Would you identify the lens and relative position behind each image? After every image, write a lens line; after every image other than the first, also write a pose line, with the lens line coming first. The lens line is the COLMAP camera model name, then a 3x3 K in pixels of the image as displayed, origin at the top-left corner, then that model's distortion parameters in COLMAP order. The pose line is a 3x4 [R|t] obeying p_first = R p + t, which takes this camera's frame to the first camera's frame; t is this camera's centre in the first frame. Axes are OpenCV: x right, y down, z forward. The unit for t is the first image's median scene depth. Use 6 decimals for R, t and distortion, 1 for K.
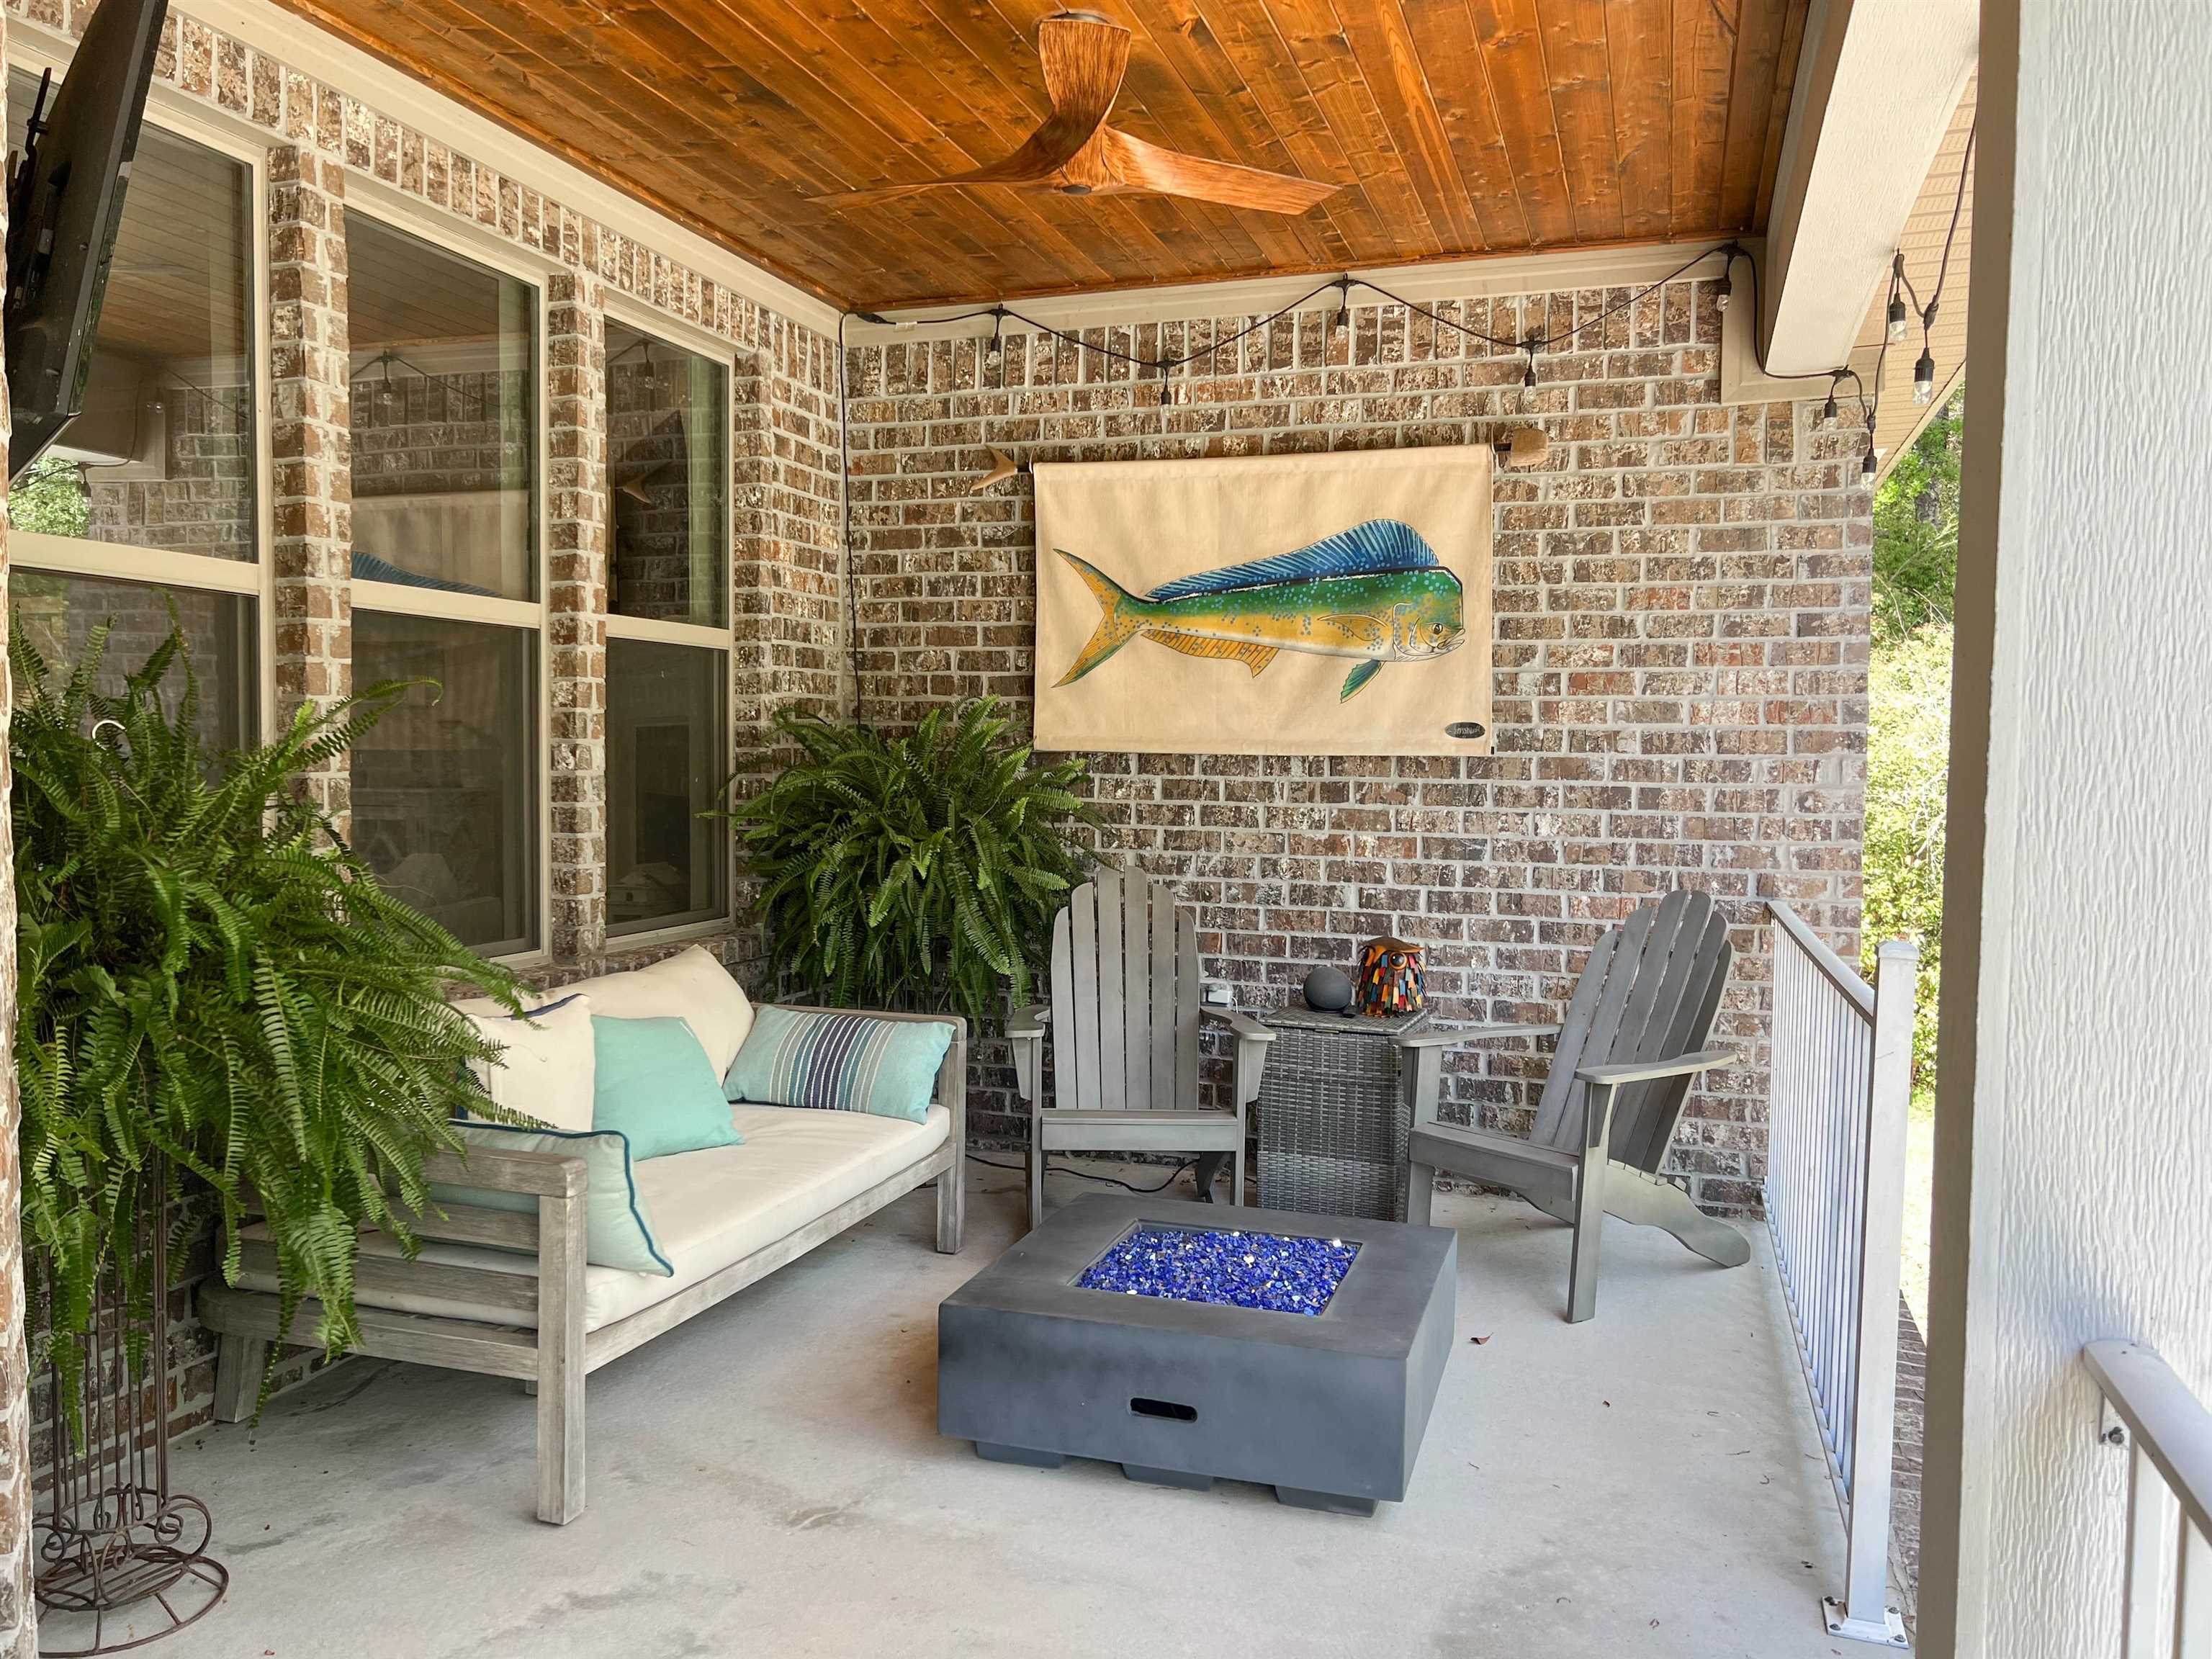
lens RADIAL K [[1717.6, 0, 1102.8], [0, 1717.6, 835.0], [0, 0, 1]] dist [0.006647, -0.023141]
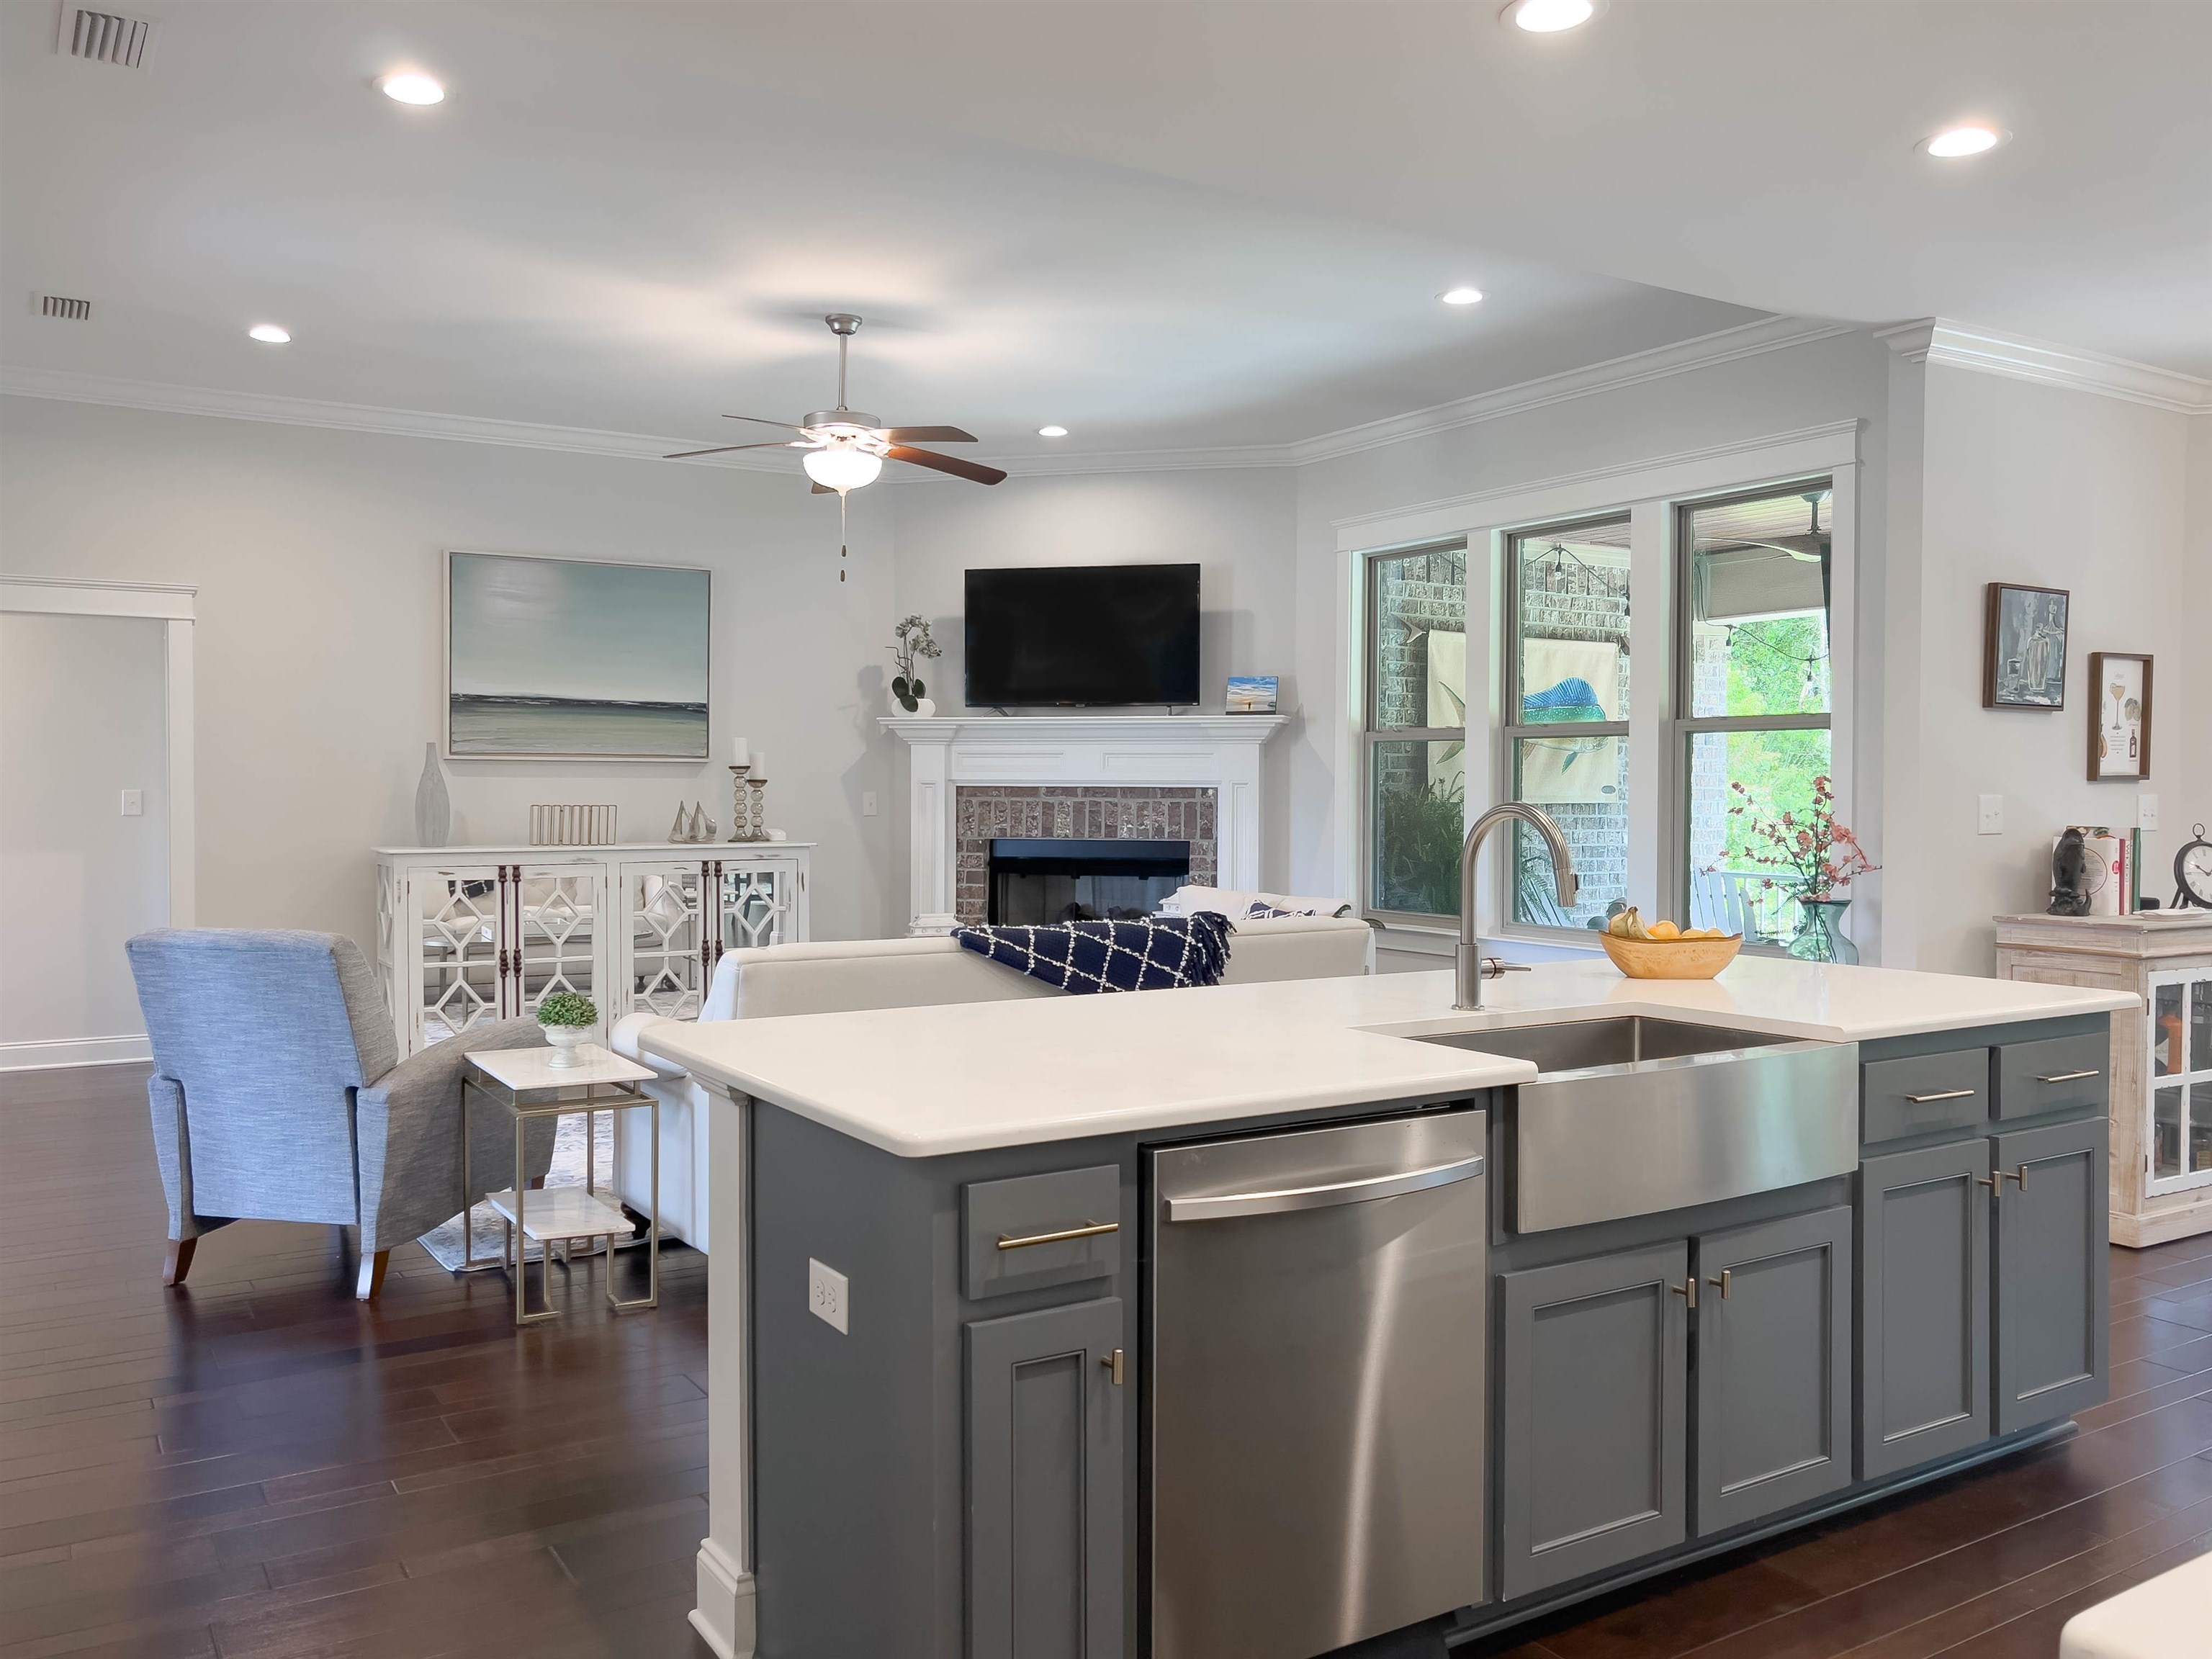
lens RADIAL K [[1717.6, 0, 1108.7], [0, 1717.6, 830.8], [0, 0, 1]] dist [0.006647, -0.023141]
pose [[0.645896, -0.022740, 0.763086, -1.583426], [0.039383, 0.999218, -0.003558, -0.029175], [-0.762409, 0.032351, 0.646287, 0.176980]]
